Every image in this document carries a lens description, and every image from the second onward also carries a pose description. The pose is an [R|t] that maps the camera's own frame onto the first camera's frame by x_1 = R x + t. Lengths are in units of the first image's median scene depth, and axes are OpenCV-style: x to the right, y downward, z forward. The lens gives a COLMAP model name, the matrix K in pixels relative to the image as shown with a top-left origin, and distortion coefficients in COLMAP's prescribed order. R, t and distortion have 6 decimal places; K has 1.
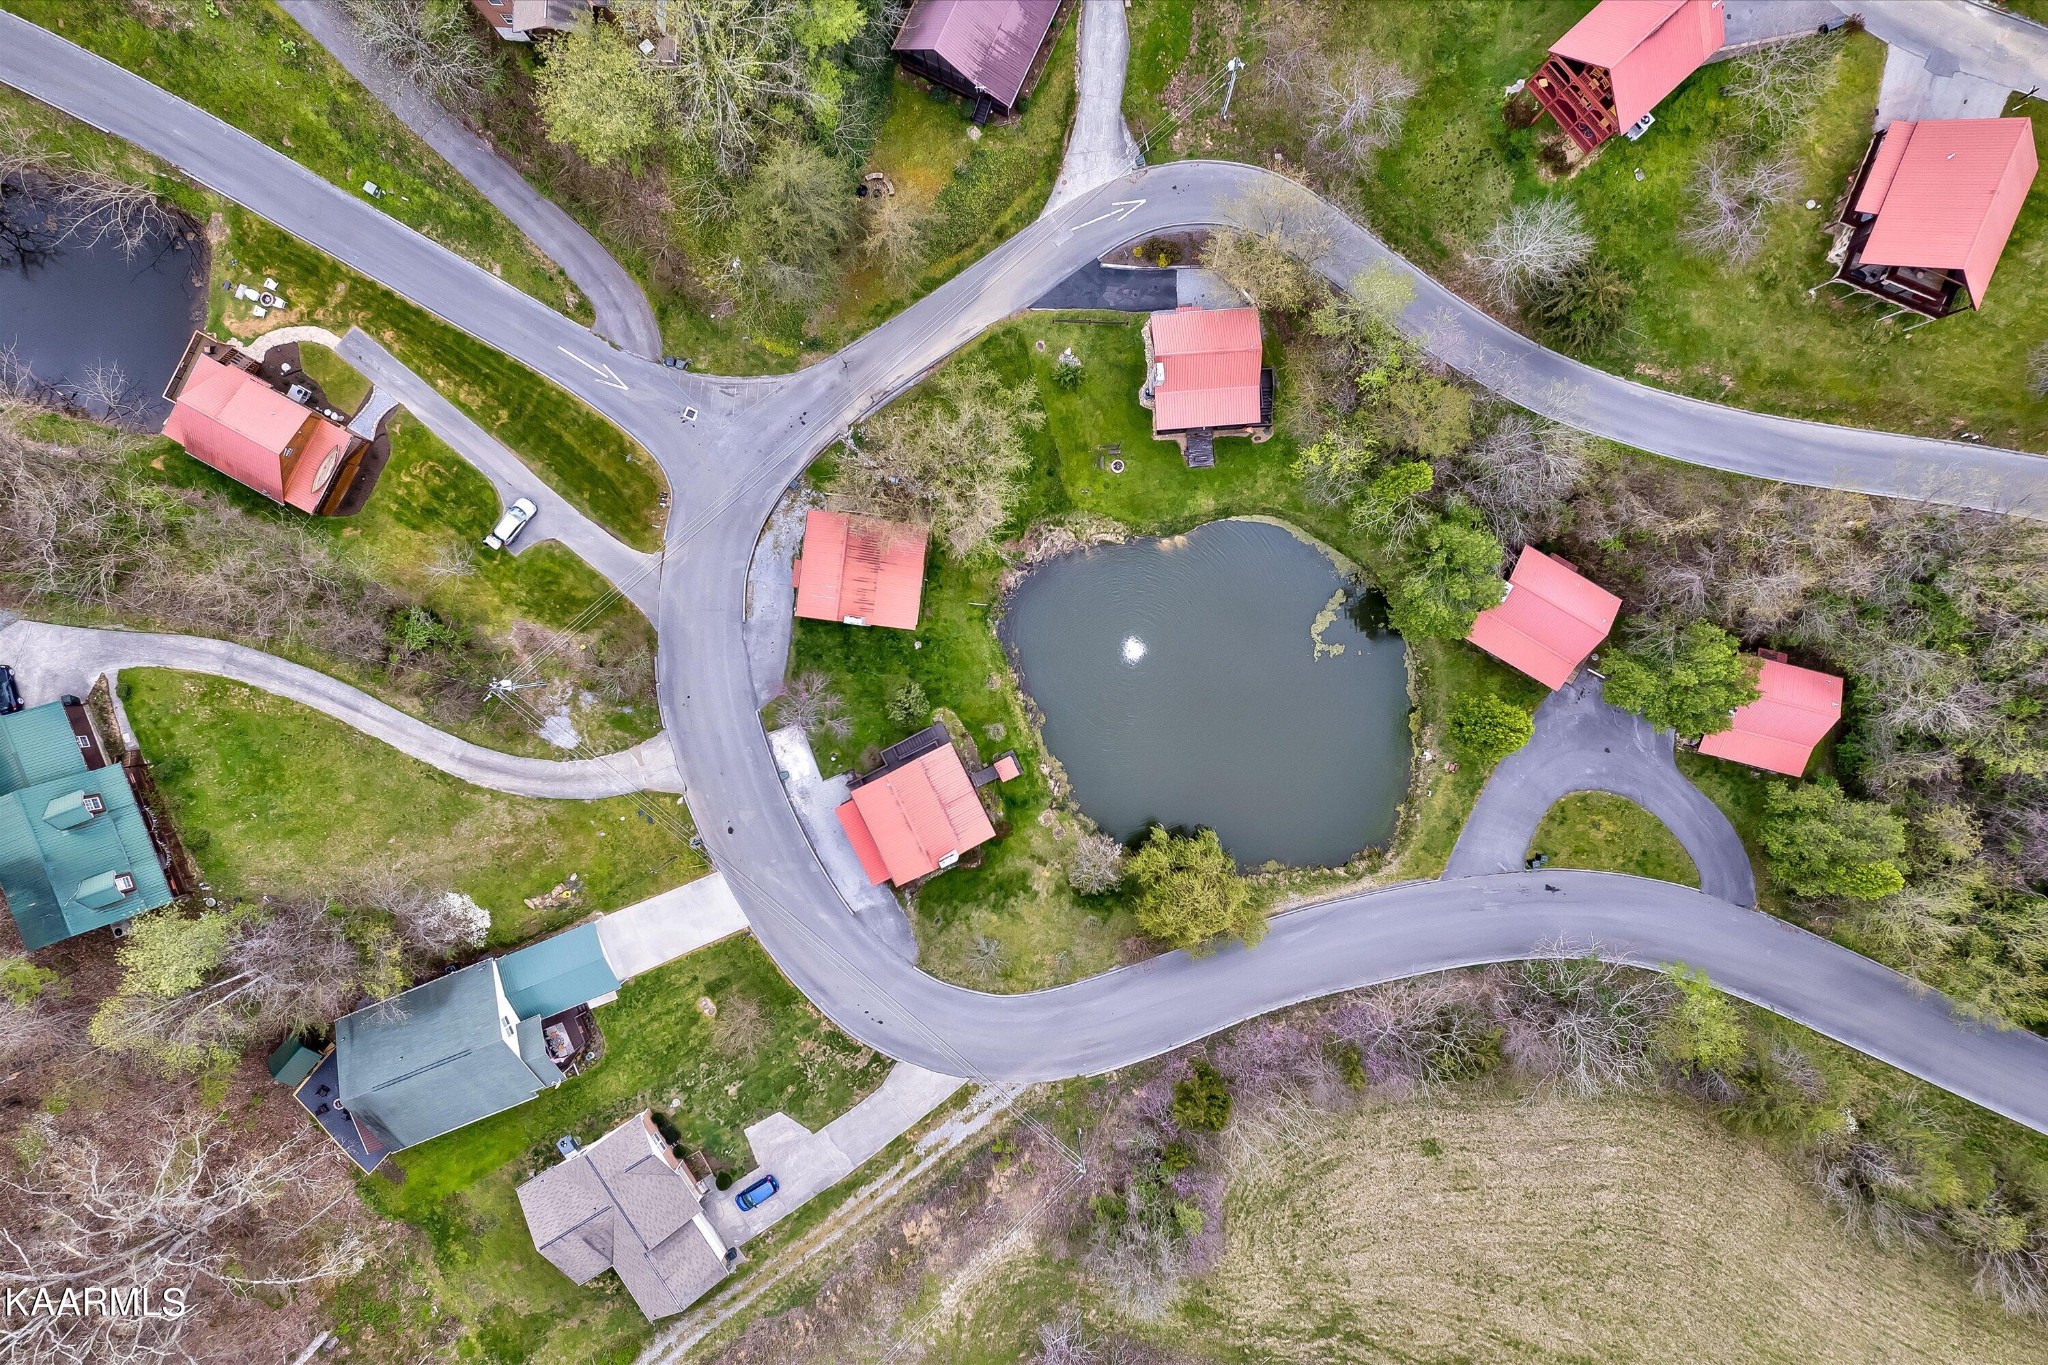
lens RADIAL K [[1307.1, 0, 1018.3], [0, 1307.1, 659.0], [0, 0, 1]] dist [-0.085966, 0.074163]
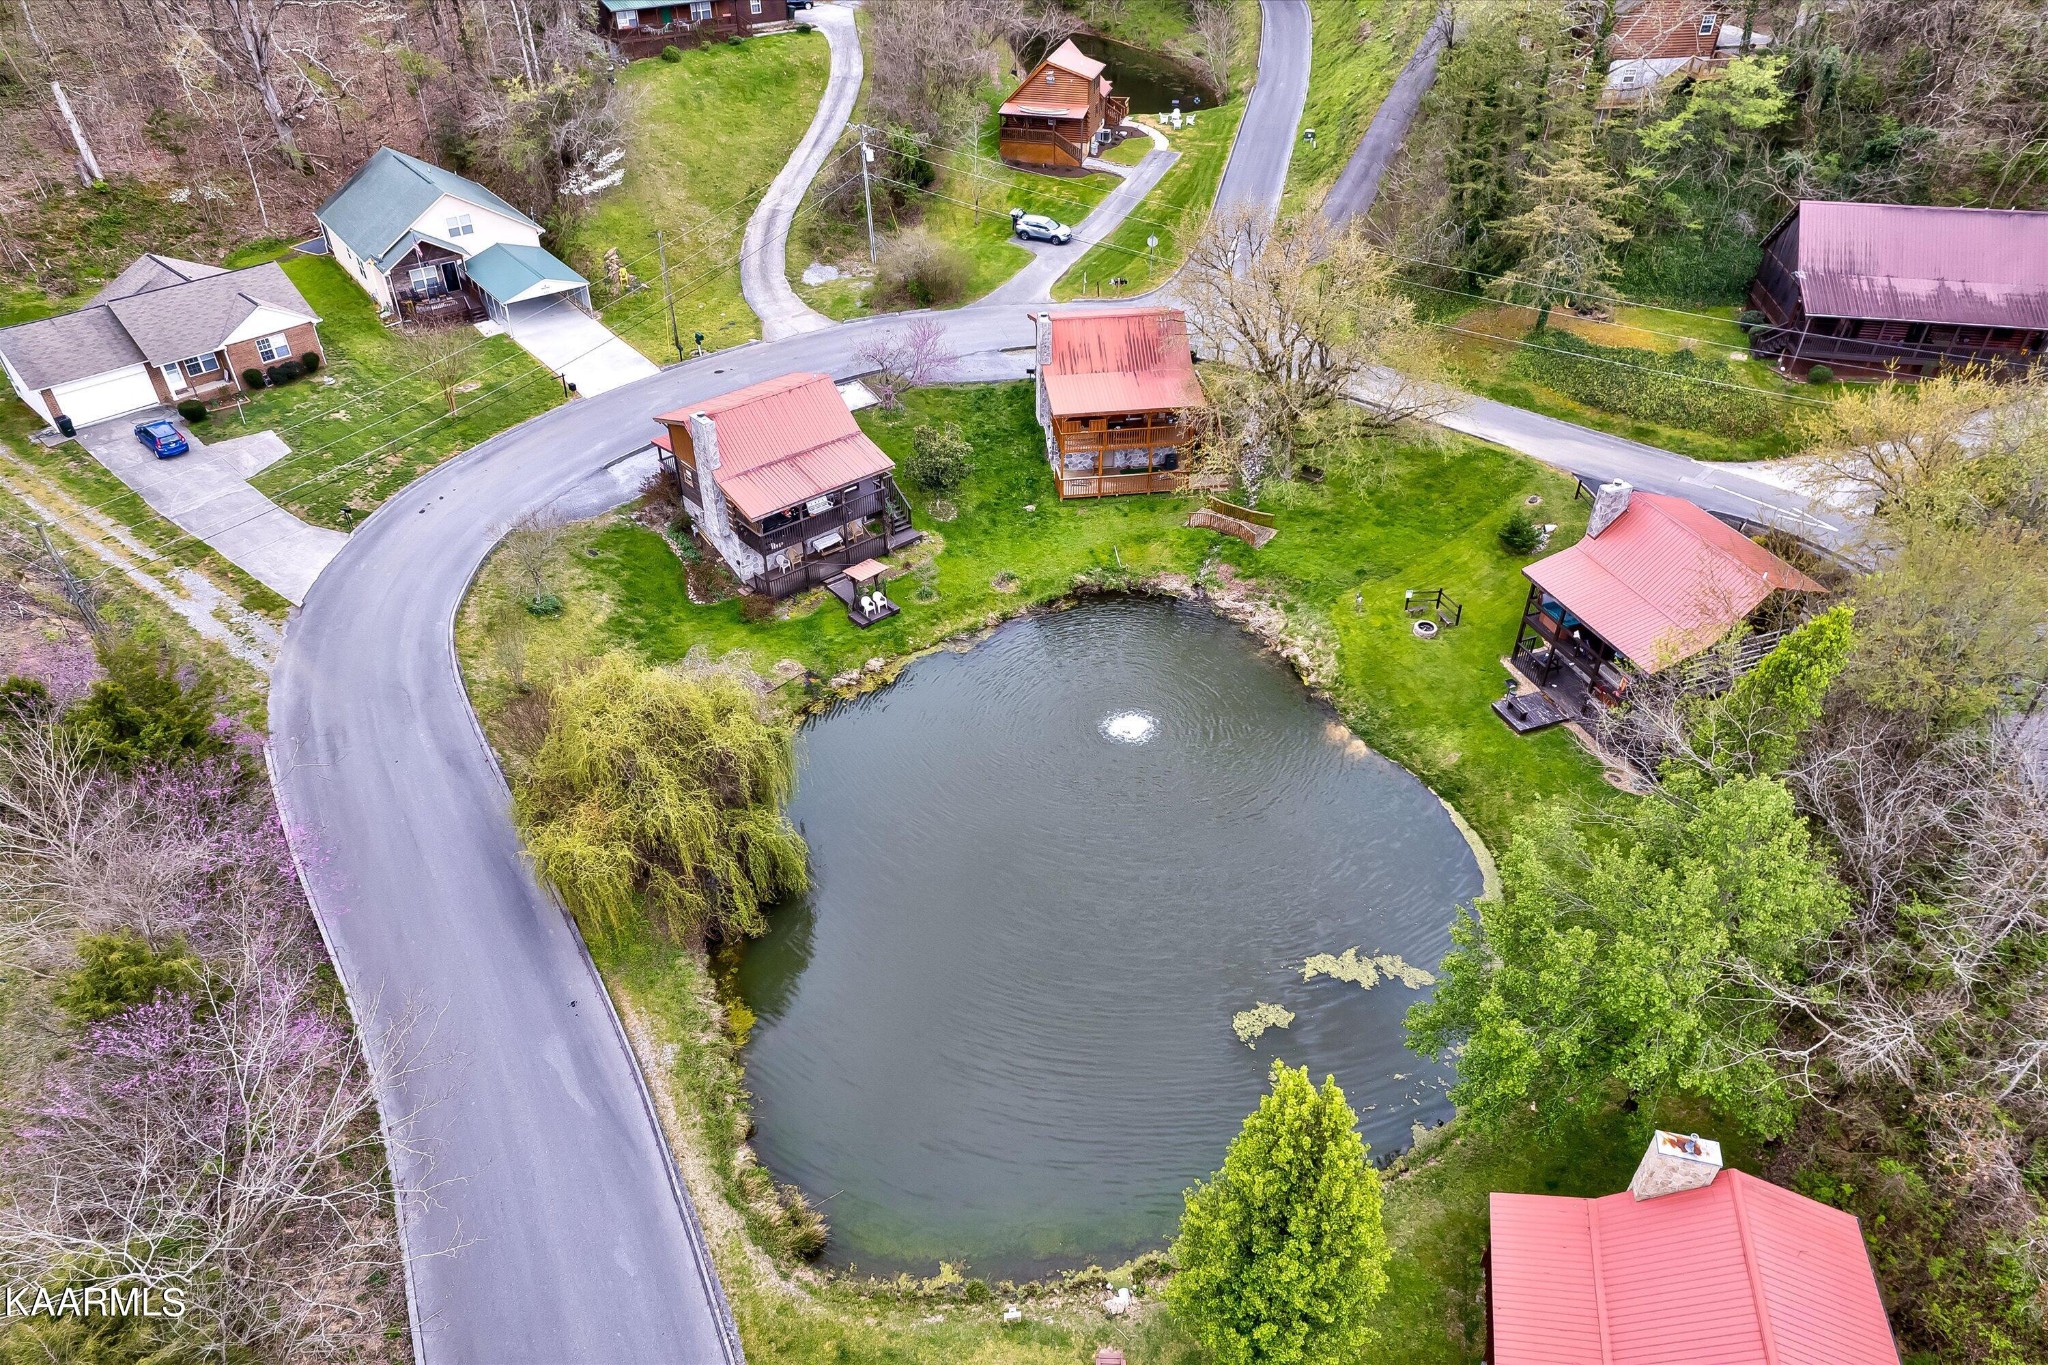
lens RADIAL K [[1334.2, 0, 1024.0], [0, 1334.2, 682.5], [0, 0, 1]] dist [-0.079112, 0.066822]
pose [[0.267490, 0.570321, -0.776648, 0.498805], [-0.962769, 0.125526, -0.239415, 0.165616], [-0.039054, 0.811774, 0.582665, 0.693661]]
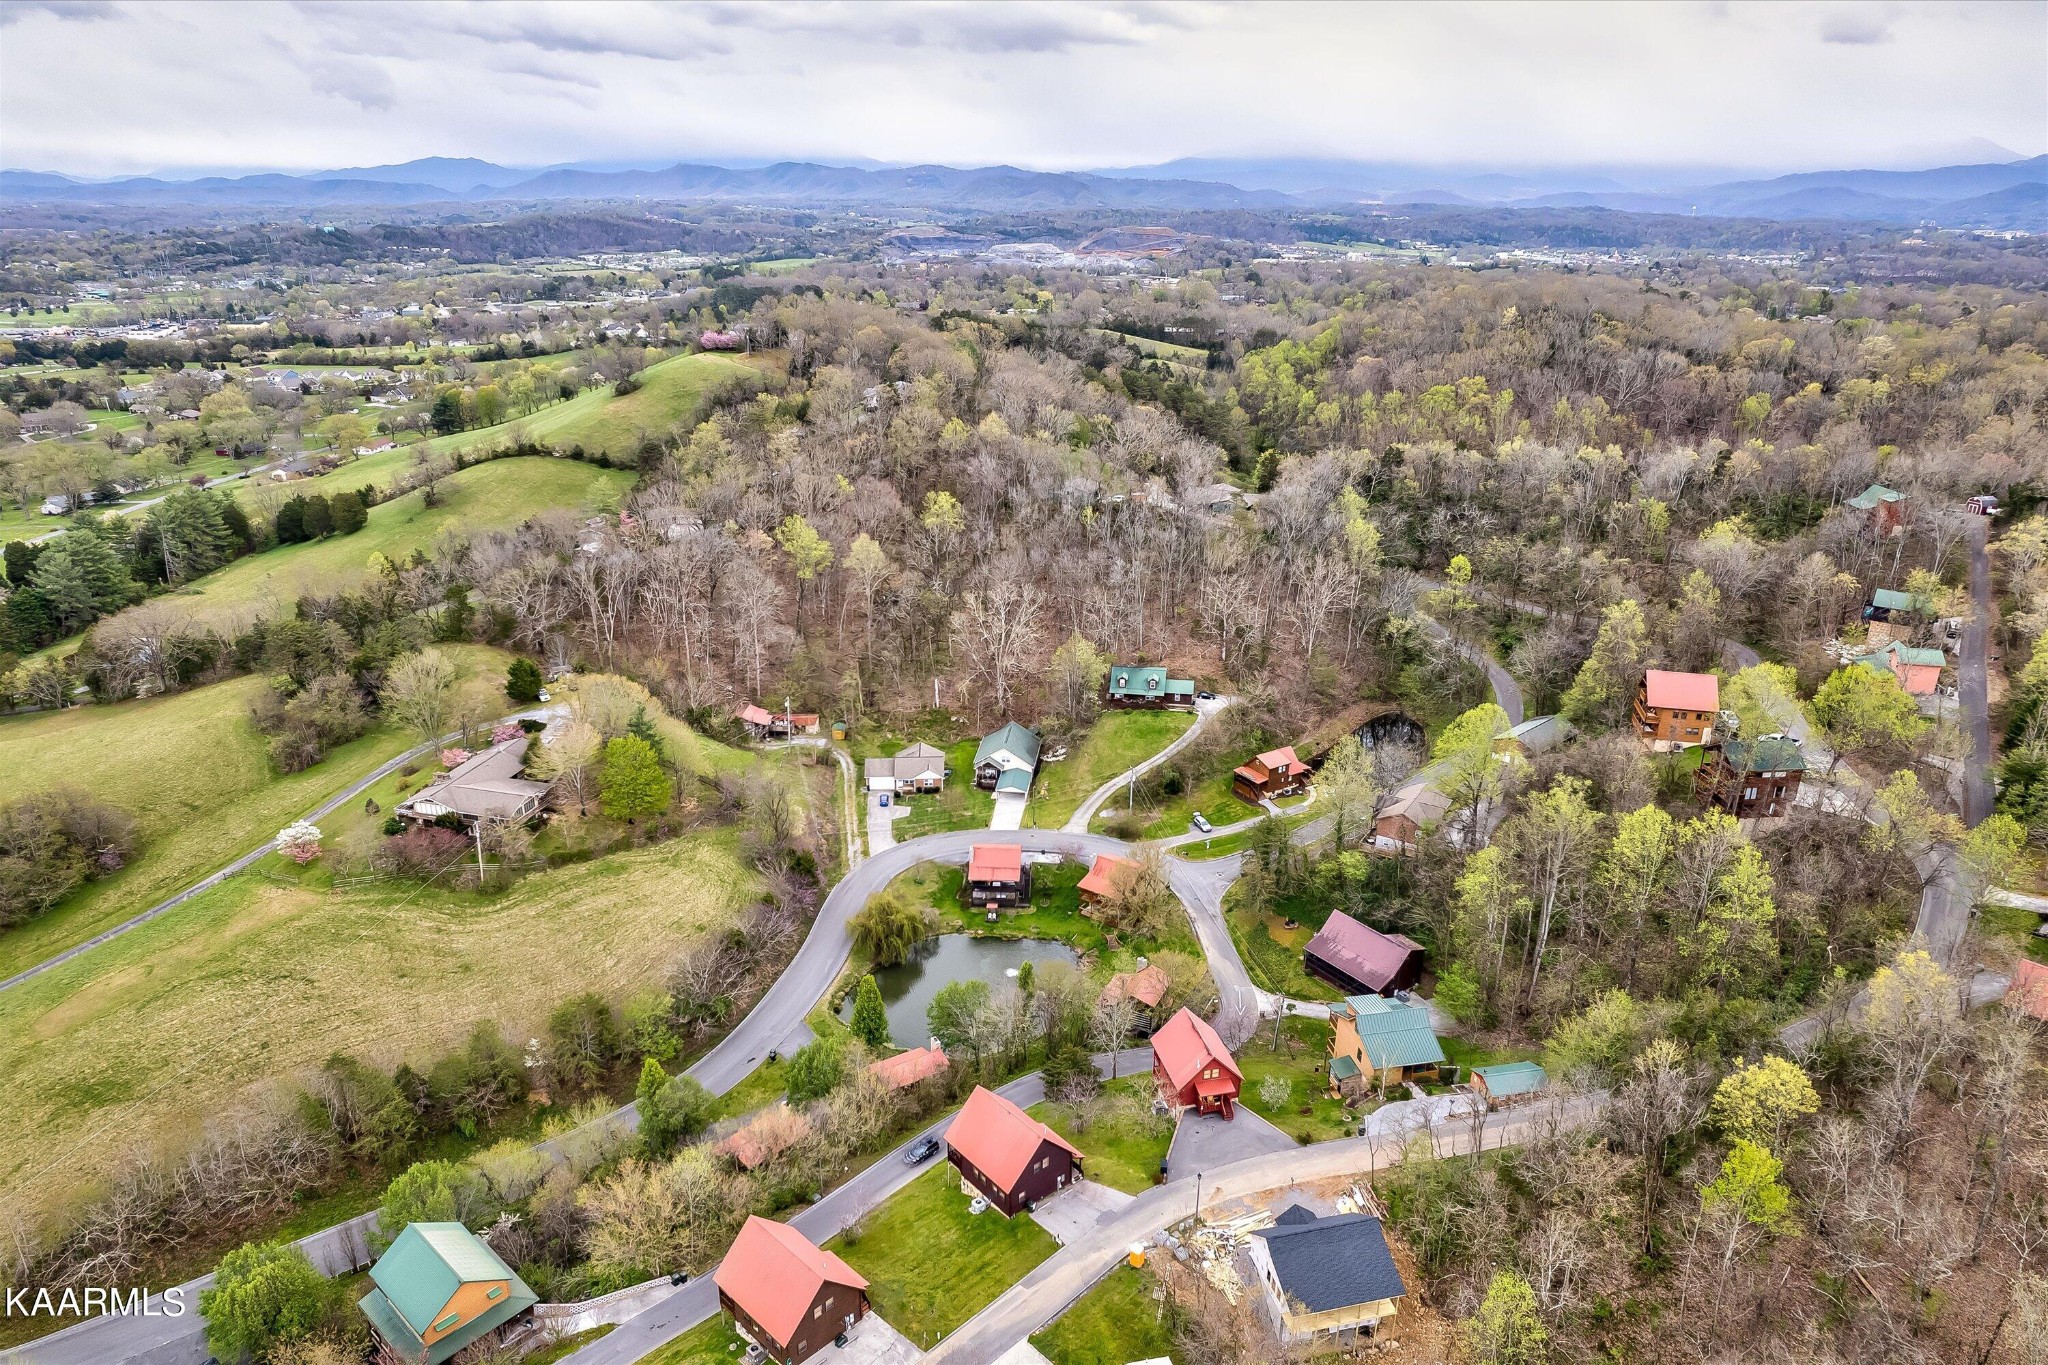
lens RADIAL K [[1307.1, 0, 1018.3], [0, 1307.1, 659.0], [0, 0, 1]] dist [-0.085966, 0.074163]
pose [[-0.487378, 0.287299, -0.824574, 1.480877], [-0.872304, -0.202765, 0.444941, -0.747071], [-0.039364, 0.936133, 0.349435, -0.032983]]
